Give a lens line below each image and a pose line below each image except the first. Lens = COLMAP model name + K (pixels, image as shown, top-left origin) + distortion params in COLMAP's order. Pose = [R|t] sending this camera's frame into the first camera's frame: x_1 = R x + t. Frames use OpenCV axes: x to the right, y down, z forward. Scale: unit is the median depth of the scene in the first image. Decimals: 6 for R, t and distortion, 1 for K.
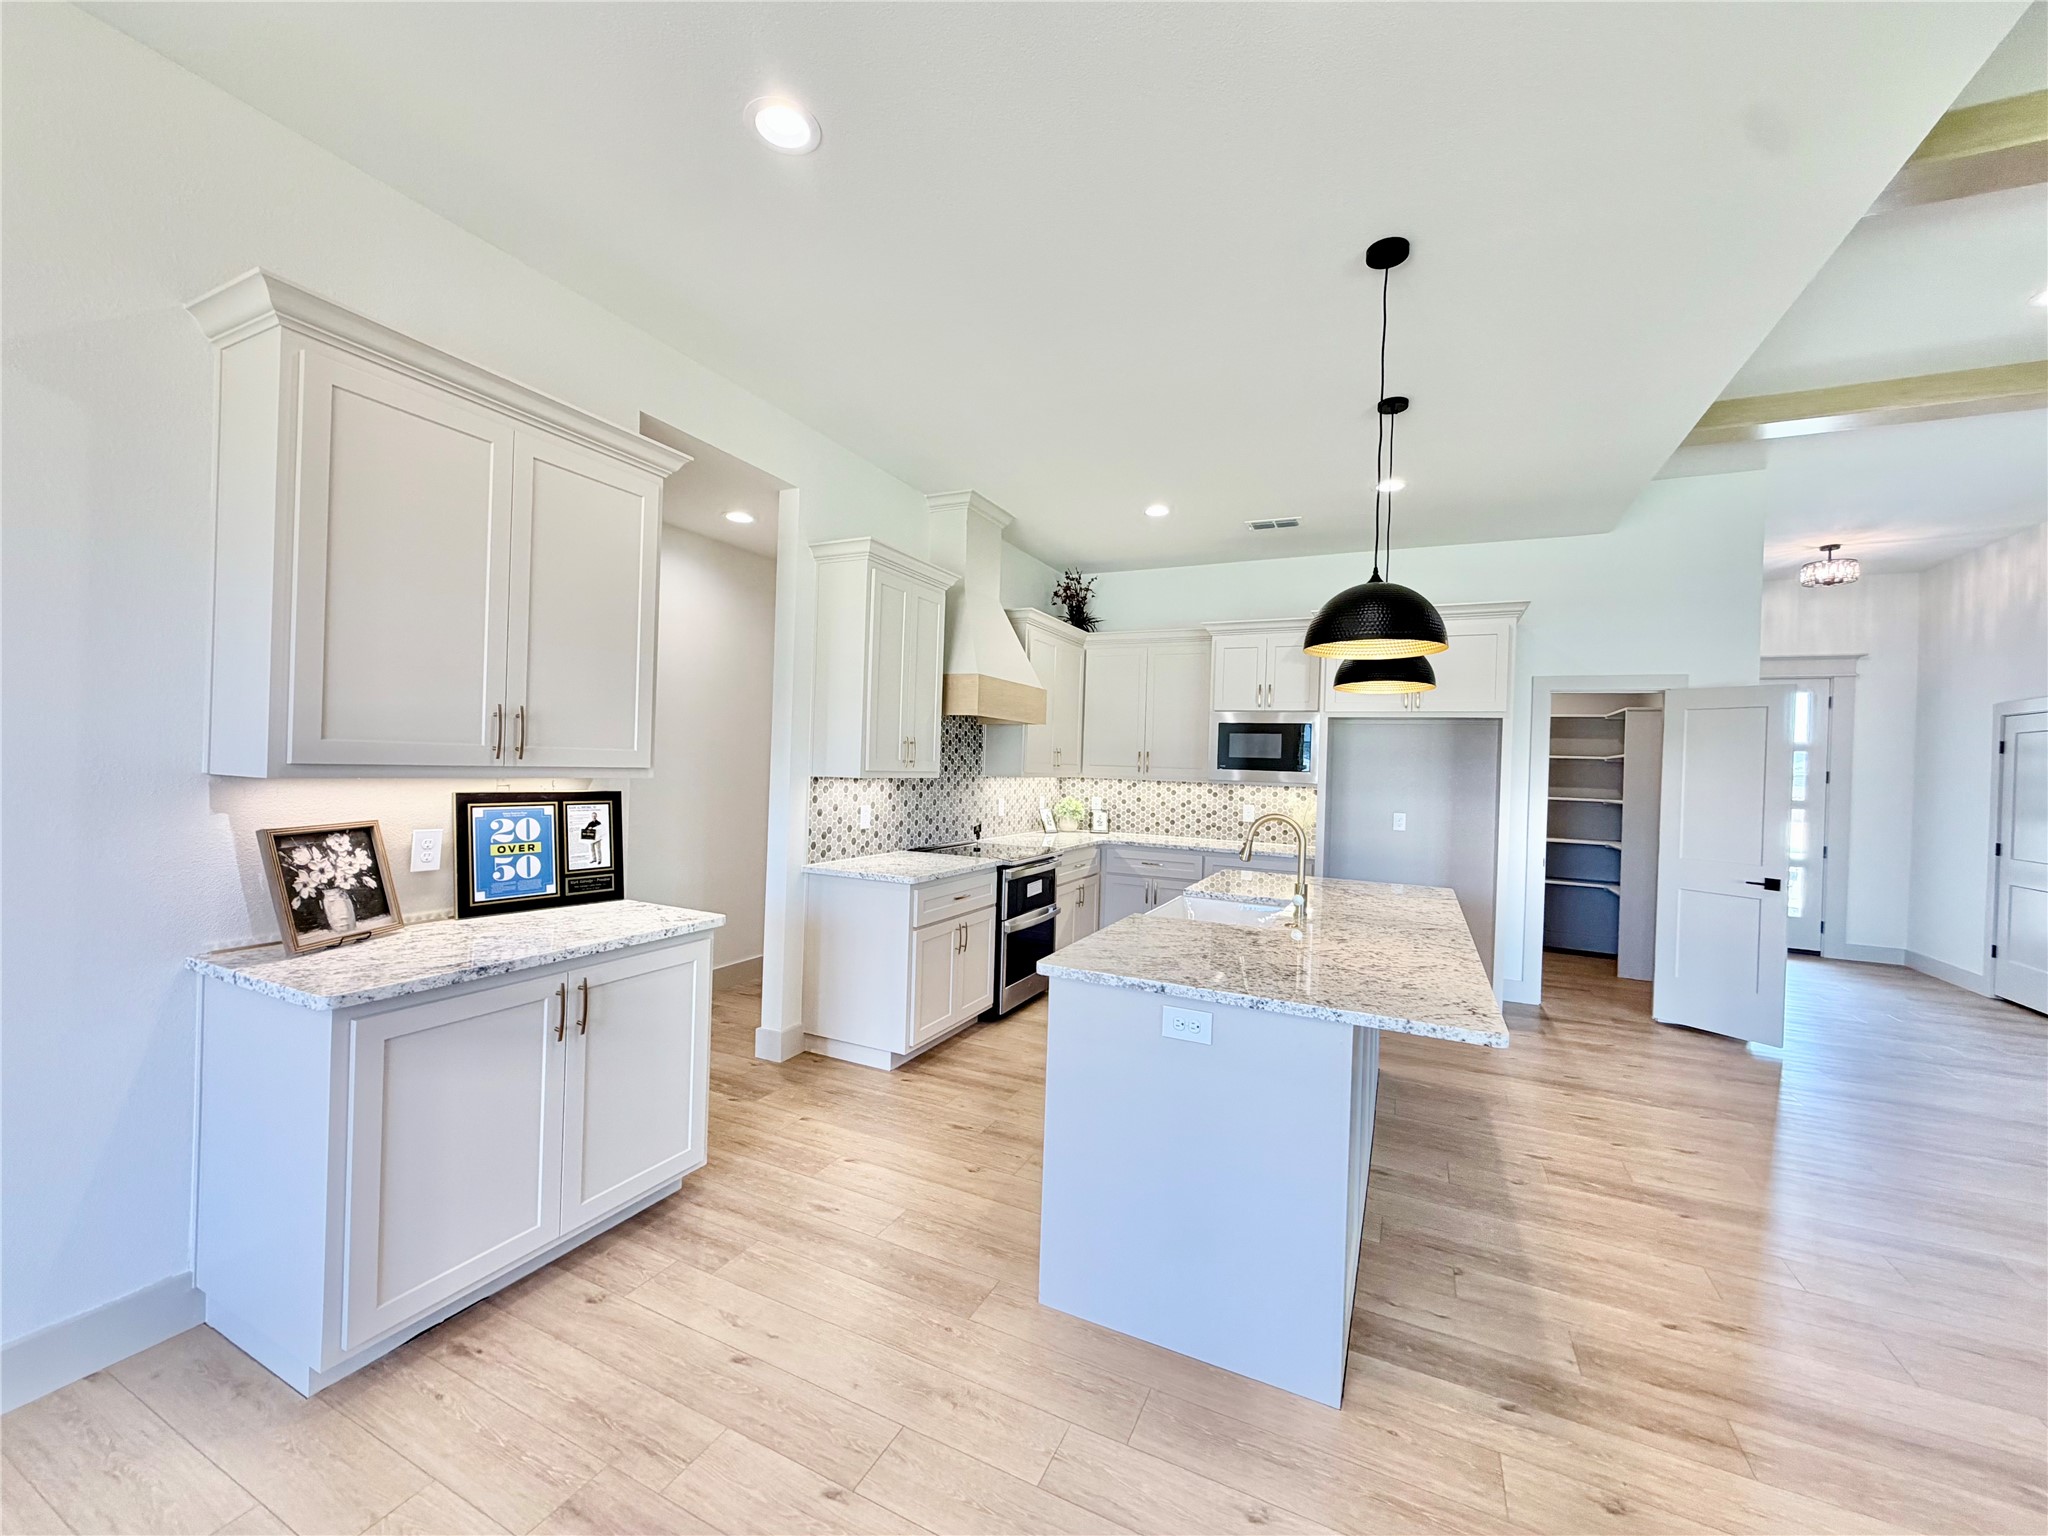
lens RADIAL K [[817.5, 0, 1015.5], [0, 817.5, 765.5], [0, 0, 1]] dist [0.001523, -0.000420]
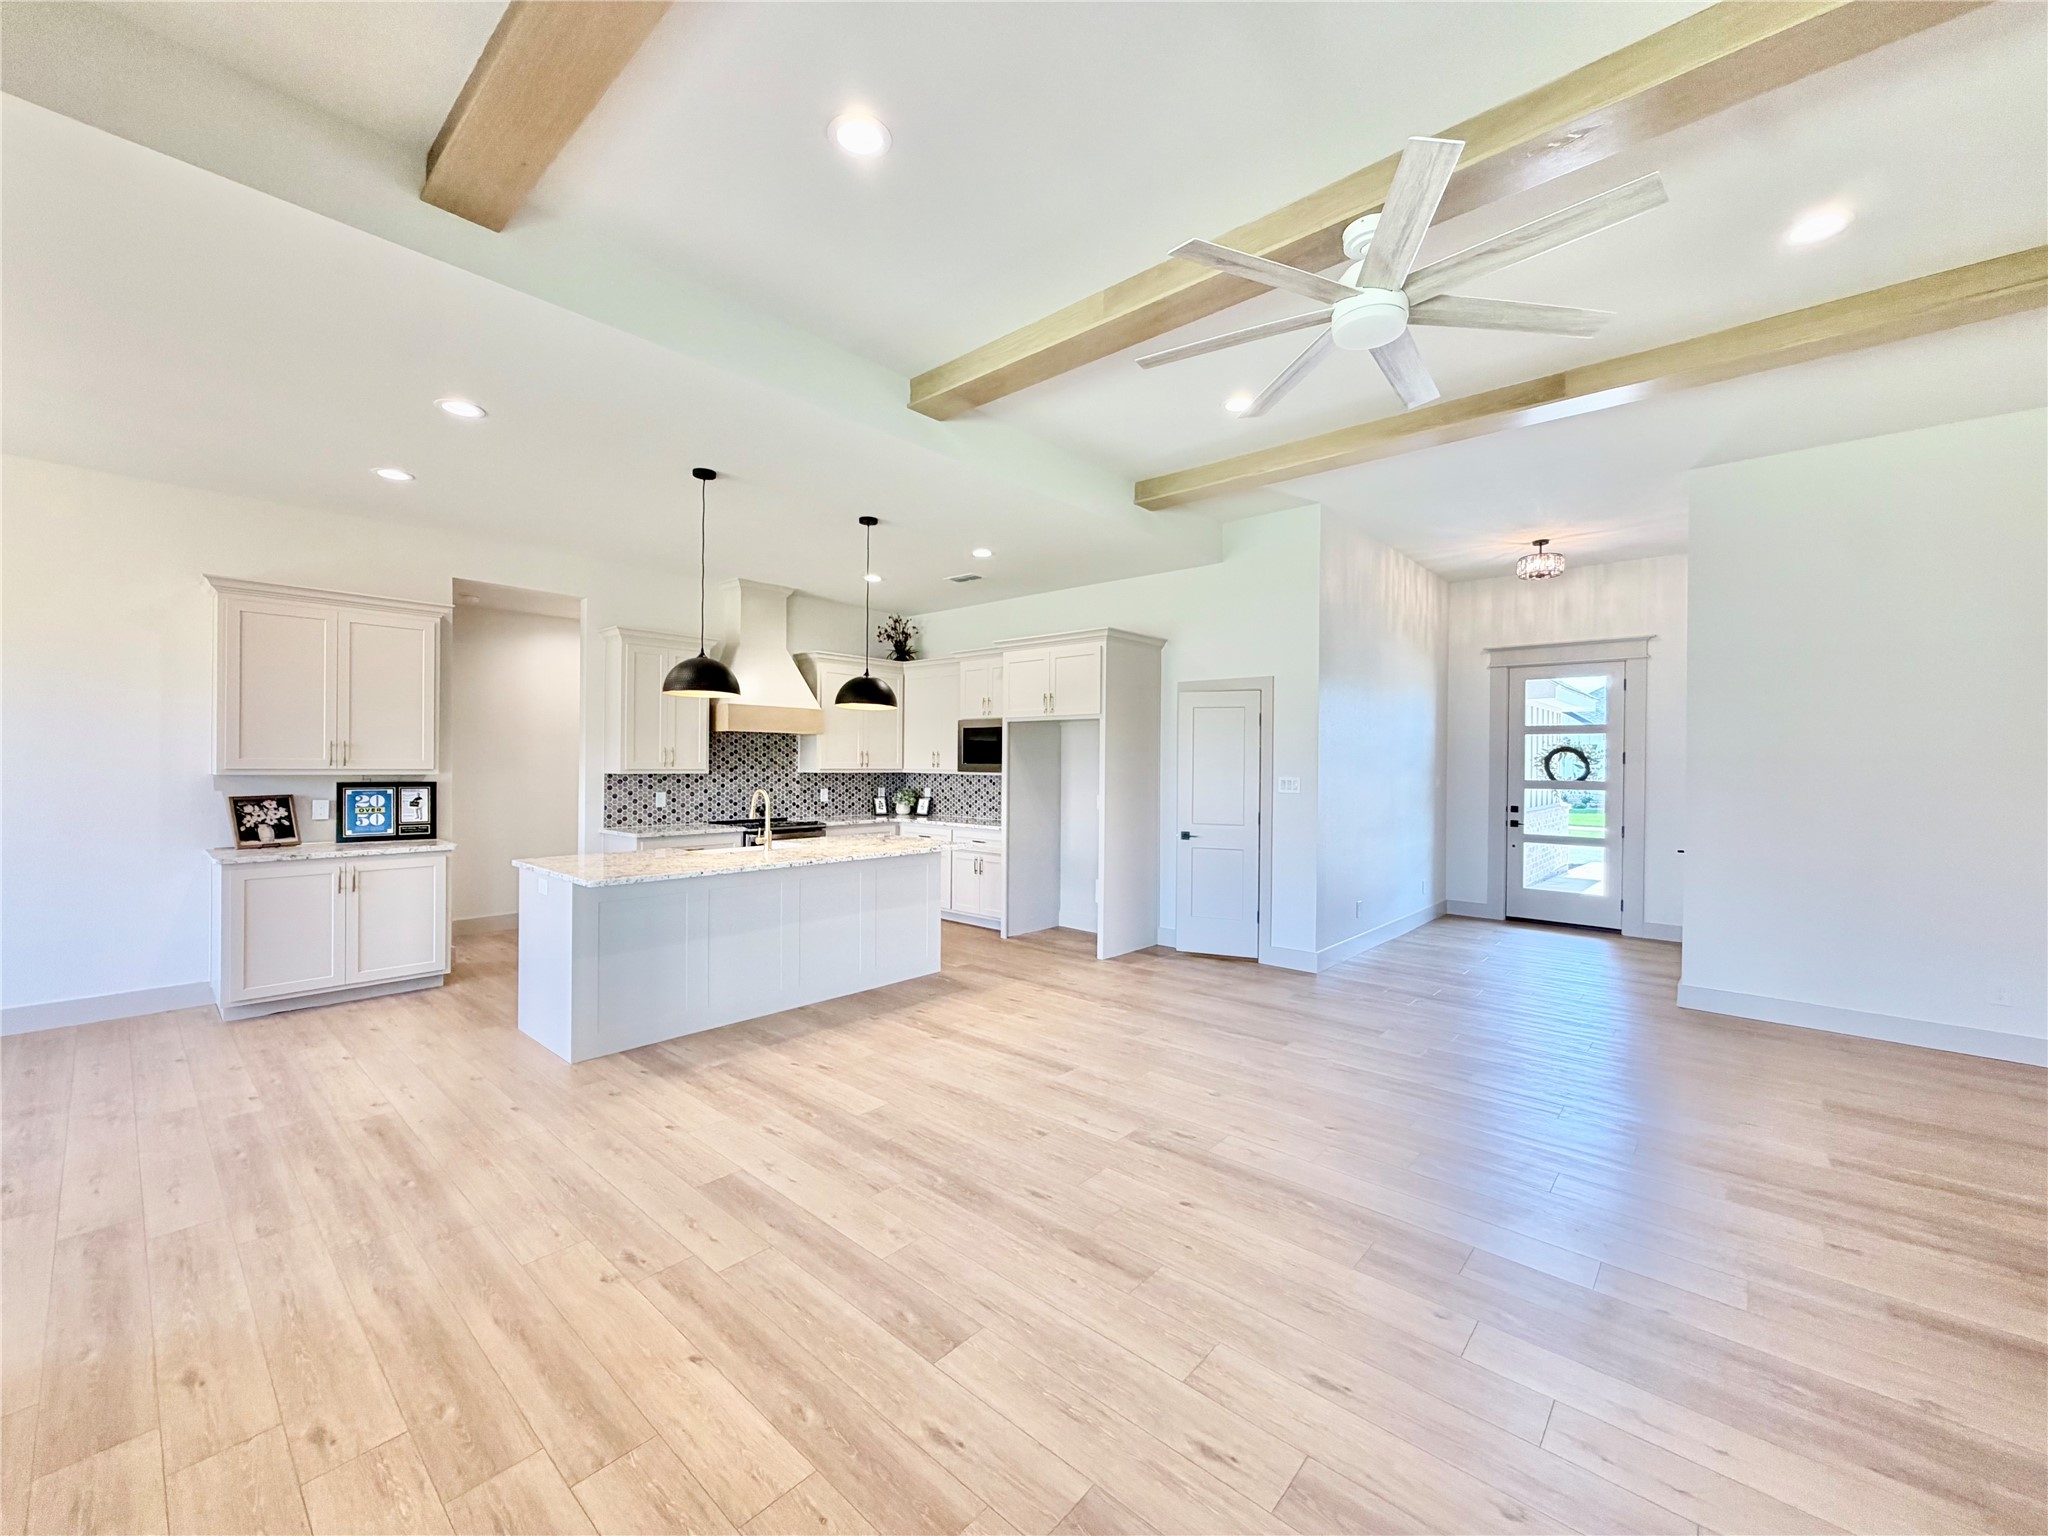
lens RADIAL K [[817.5, 0, 1015.5], [0, 817.5, 765.7], [0, 0, 1]] dist [0.001523, -0.000420]
pose [[0.960769, -0.023045, -0.276392, 0.955549], [0.021868, 0.999734, -0.007341, 0.026662], [0.276487, 0.001009, 0.961017, -0.323689]]
